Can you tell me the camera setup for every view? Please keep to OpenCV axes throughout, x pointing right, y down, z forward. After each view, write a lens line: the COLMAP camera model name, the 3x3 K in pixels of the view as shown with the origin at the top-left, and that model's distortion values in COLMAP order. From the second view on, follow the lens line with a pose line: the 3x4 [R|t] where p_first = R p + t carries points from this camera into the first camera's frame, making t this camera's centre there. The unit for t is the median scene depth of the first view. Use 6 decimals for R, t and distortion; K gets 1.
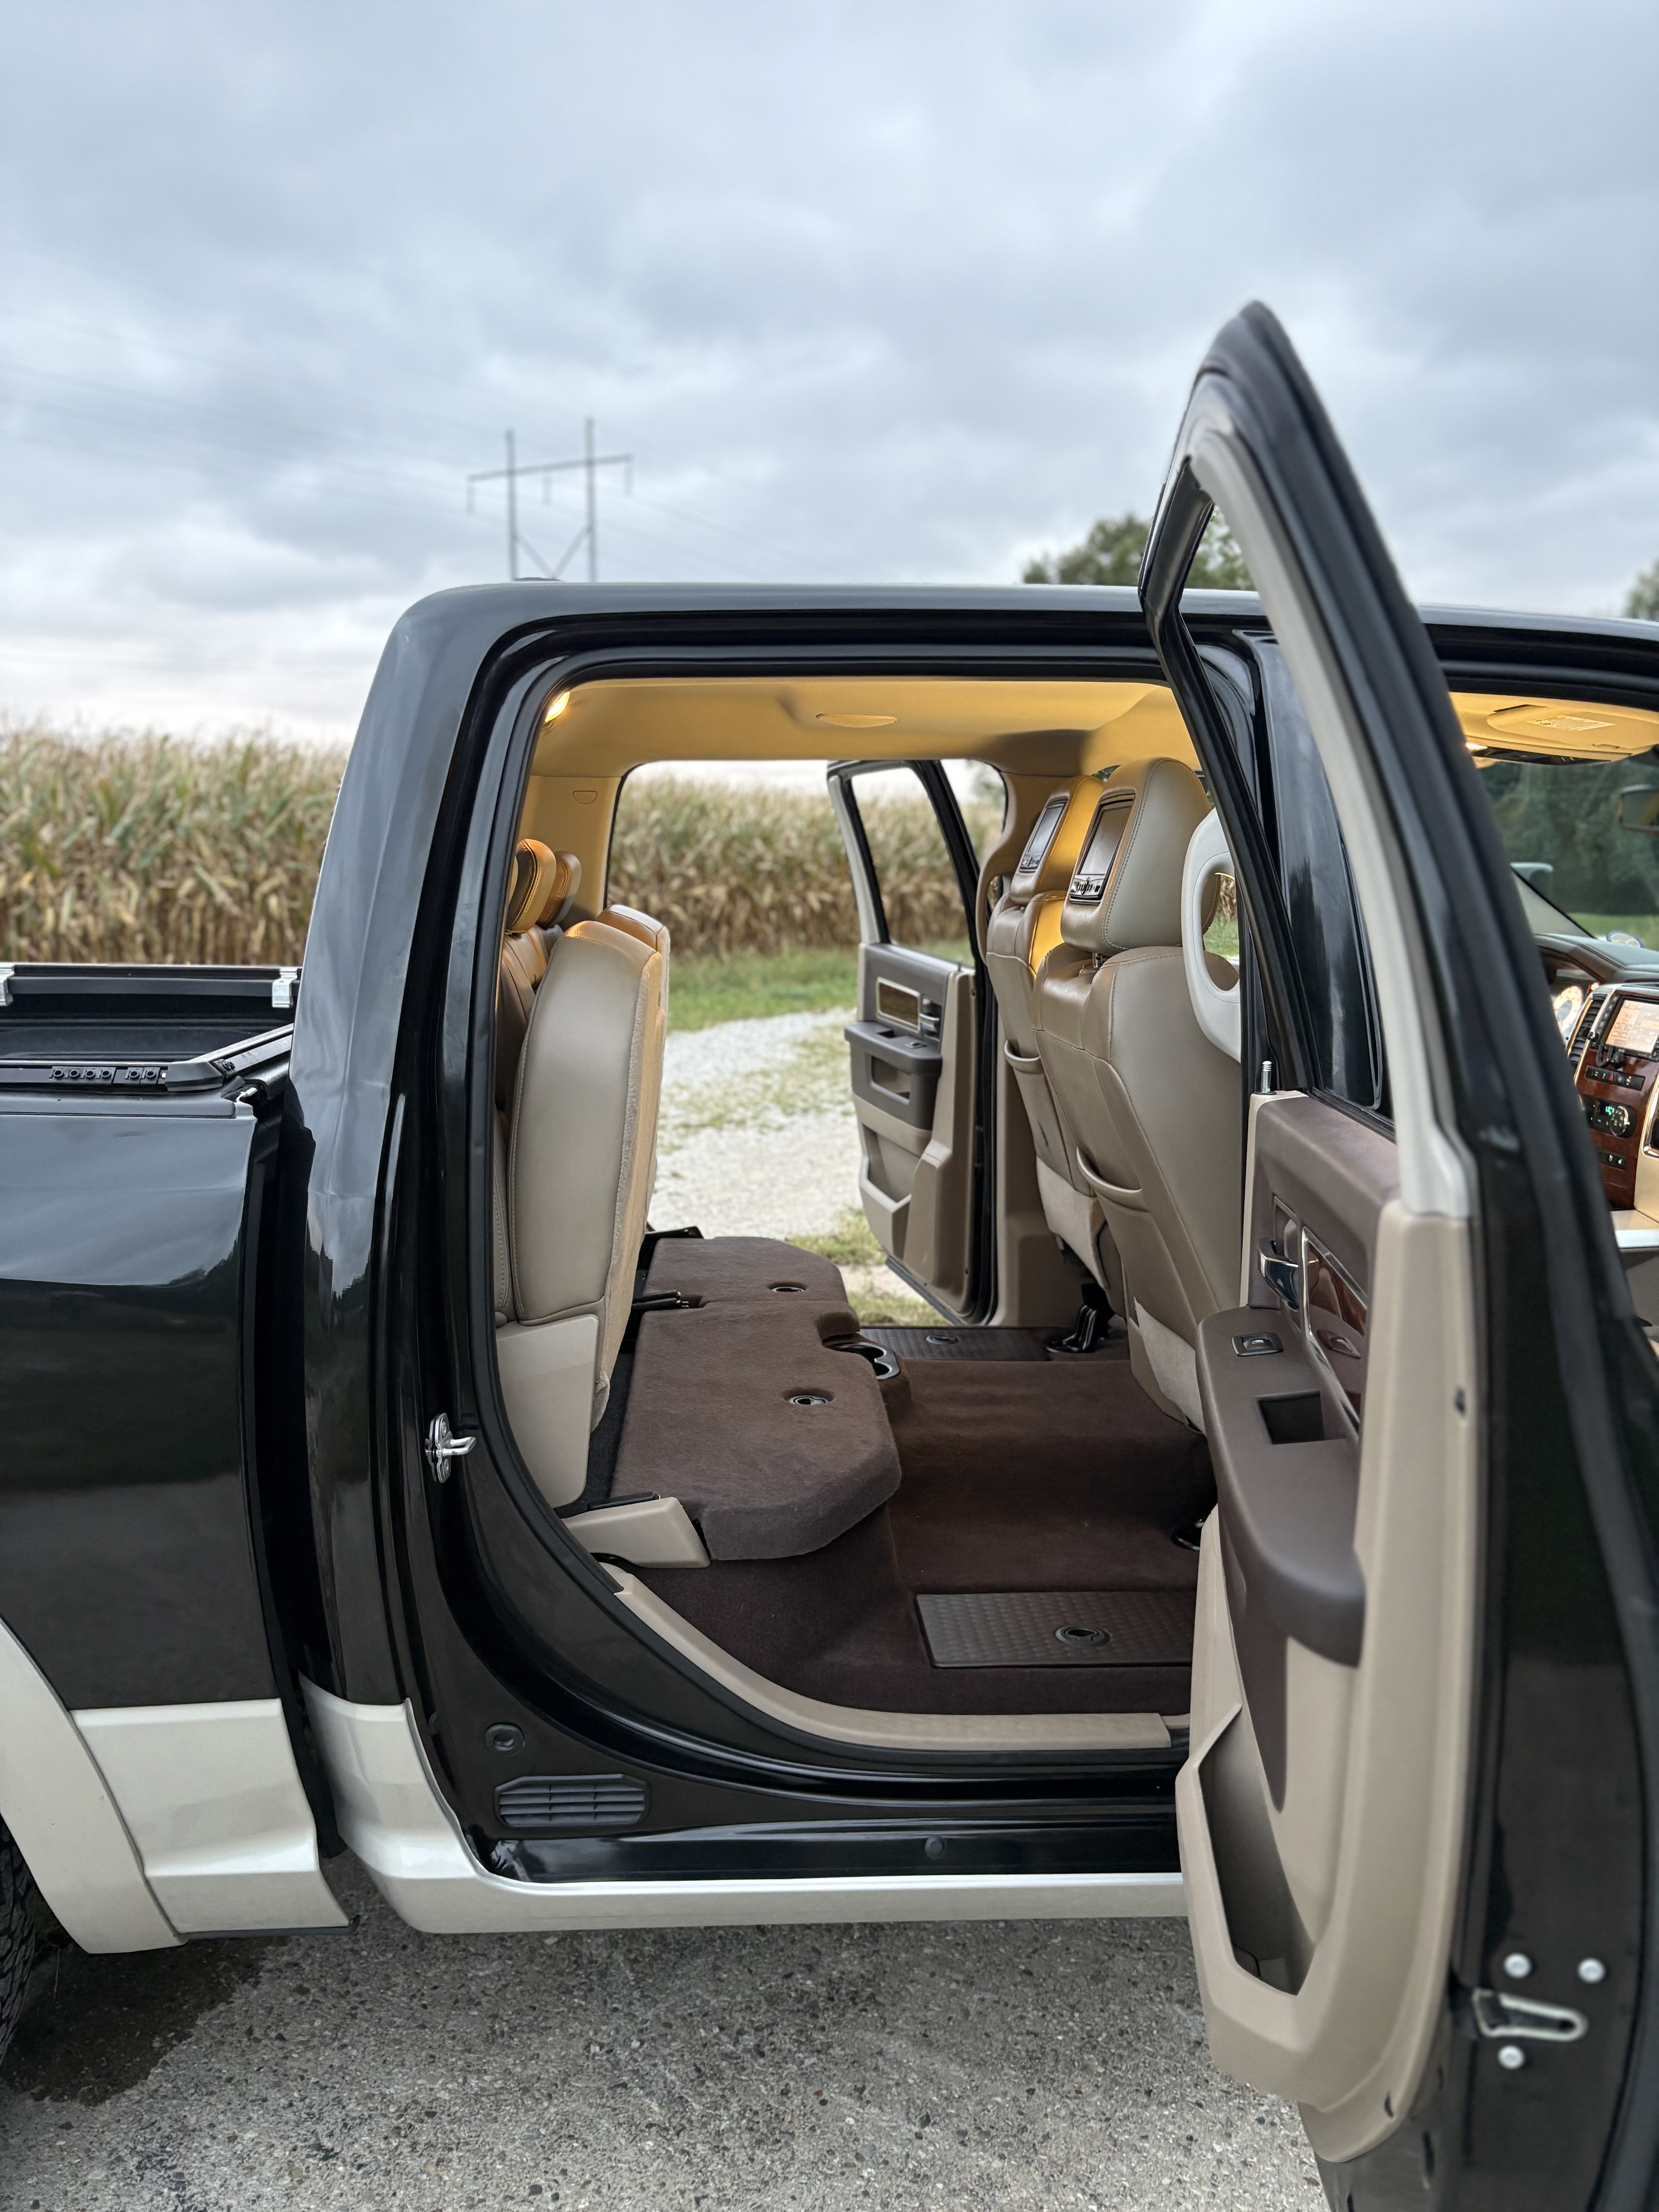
lens RADIAL K [[1659.1, 0, 821.5], [0, 1659.1, 1108.1], [0, 0, 1]] dist [-0.001492, -0.025955]
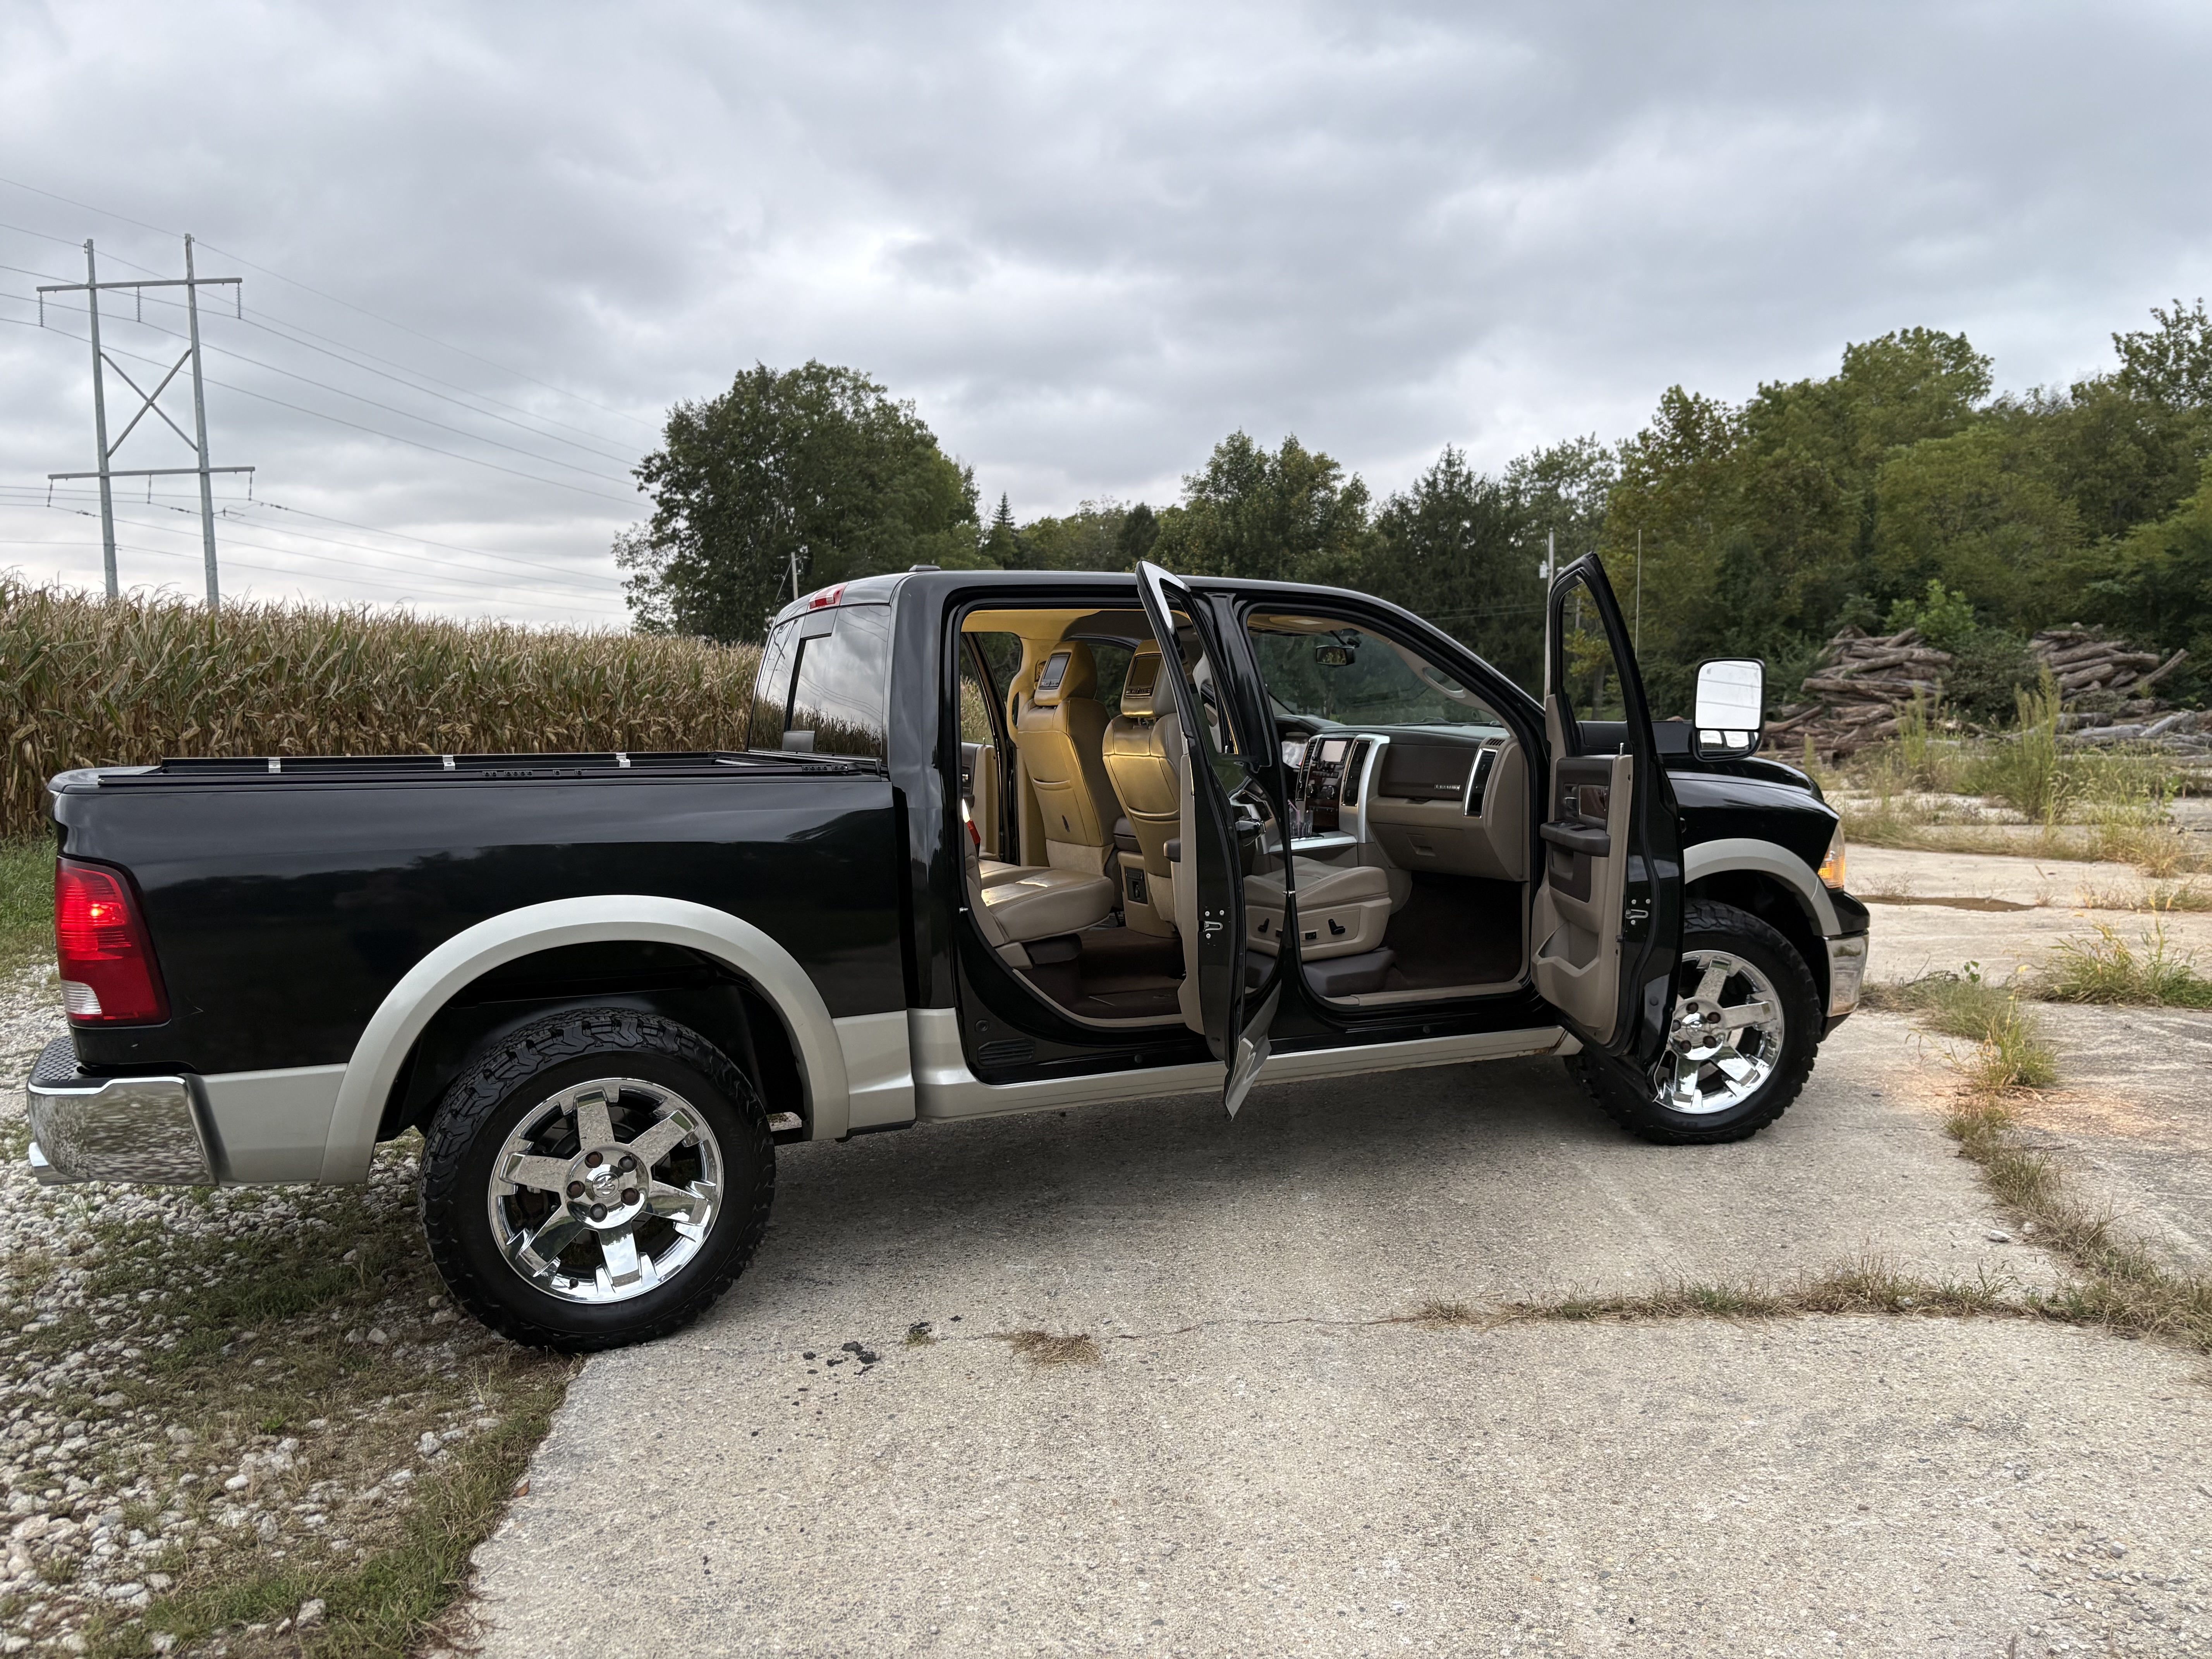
lens RADIAL K [[1659.1, 0, 1106.0], [0, 1659.1, 829.5], [0, 0, 1]] dist [-0.001492, -0.025955]
pose [[0.930200, -0.049215, 0.363739, -0.092441], [0.073103, 0.995958, -0.052194, 0.022745], [-0.359700, 0.075141, 0.930037, -0.145268]]
